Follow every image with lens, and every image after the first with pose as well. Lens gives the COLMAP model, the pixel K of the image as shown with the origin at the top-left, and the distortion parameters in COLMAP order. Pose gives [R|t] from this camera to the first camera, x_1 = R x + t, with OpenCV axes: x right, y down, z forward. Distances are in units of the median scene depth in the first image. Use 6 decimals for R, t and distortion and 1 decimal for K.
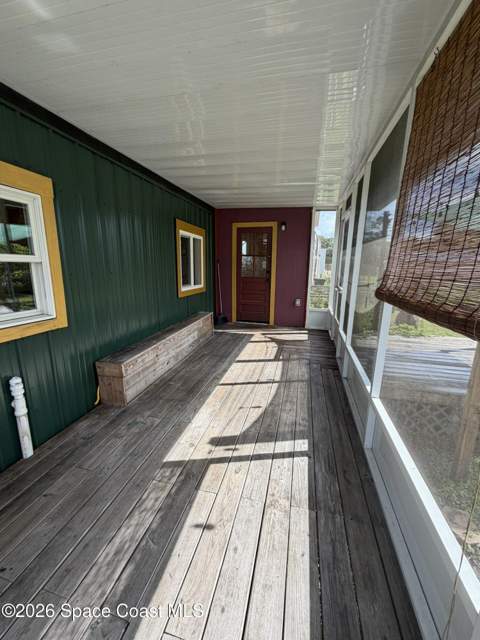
lens RADIAL K [[258.5, 0, 242.3], [0, 258.5, 318.5], [0, 0, 1]] dist [-0.004905, -0.000286]
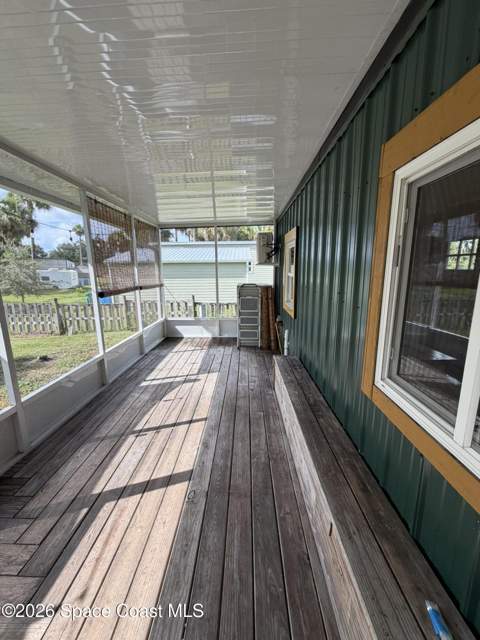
lens RADIAL K [[258.5, 0, 238.0], [0, 258.5, 319.7], [0, 0, 1]] dist [-0.004905, -0.000286]
pose [[-0.979483, 0.042014, -0.197099, -0.040615], [-0.040306, 0.917427, 0.395857, -0.469661], [0.197456, 0.395680, -0.896911, 1.959550]]
